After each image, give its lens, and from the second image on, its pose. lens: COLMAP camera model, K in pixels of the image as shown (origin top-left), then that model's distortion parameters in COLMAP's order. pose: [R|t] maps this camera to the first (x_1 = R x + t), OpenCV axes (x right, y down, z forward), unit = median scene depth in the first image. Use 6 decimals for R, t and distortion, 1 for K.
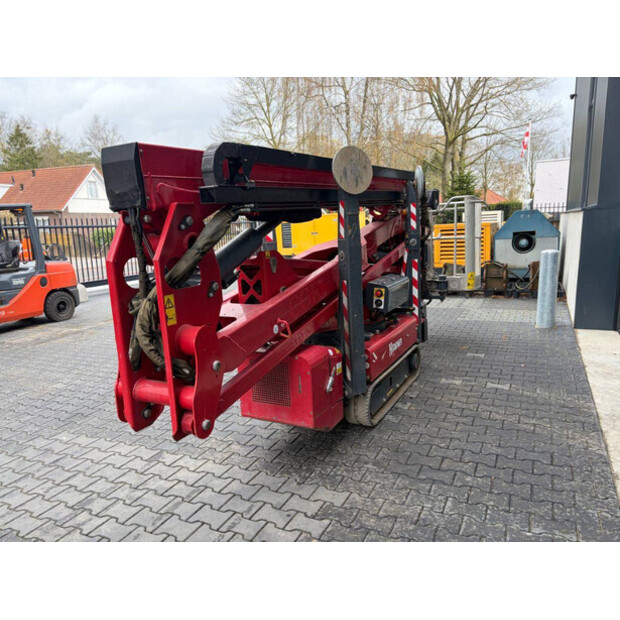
lens RADIAL K [[474.3, 0, 310.0], [0, 474.3, 310.0], [0, 0, 1]] dist [0.037994, -0.040620]
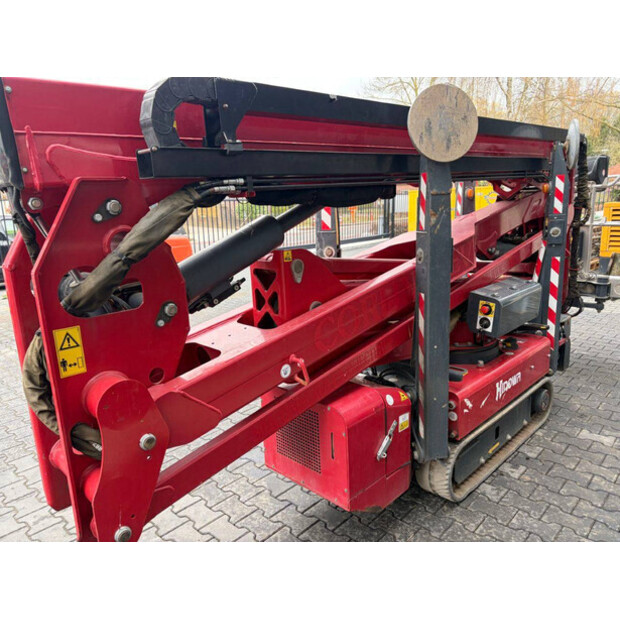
lens RADIAL K [[474.3, 0, 310.0], [0, 474.3, 310.0], [0, 0, 1]] dist [0.037994, -0.040620]
pose [[0.955538, 0.077987, -0.284368, 0.103754], [-0.062211, 0.996002, 0.064109, -0.065551], [0.288231, -0.043568, 0.956569, 0.284403]]
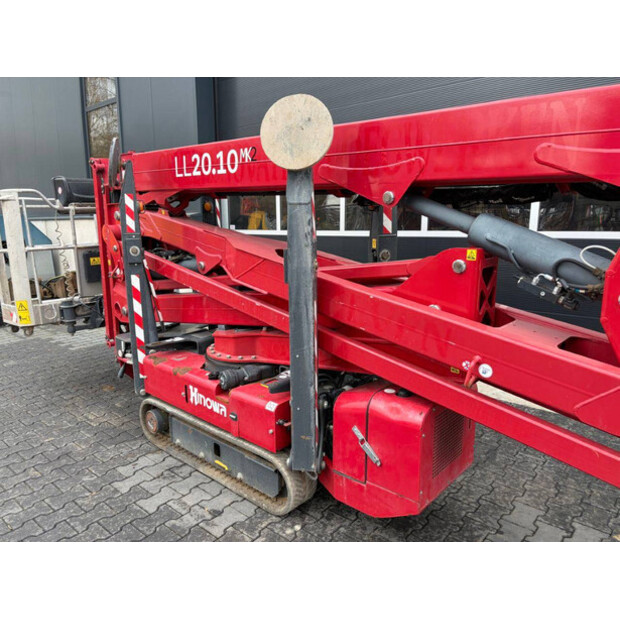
lens RADIAL K [[474.3, 0, 310.0], [0, 474.3, 310.0], [0, 0, 1]] dist [0.037994, -0.040620]
pose [[0.244150, -0.148155, 0.958353, -0.660384], [0.175291, 0.978723, 0.106647, -0.118143], [-0.953763, 0.141953, 0.264926, 0.834508]]
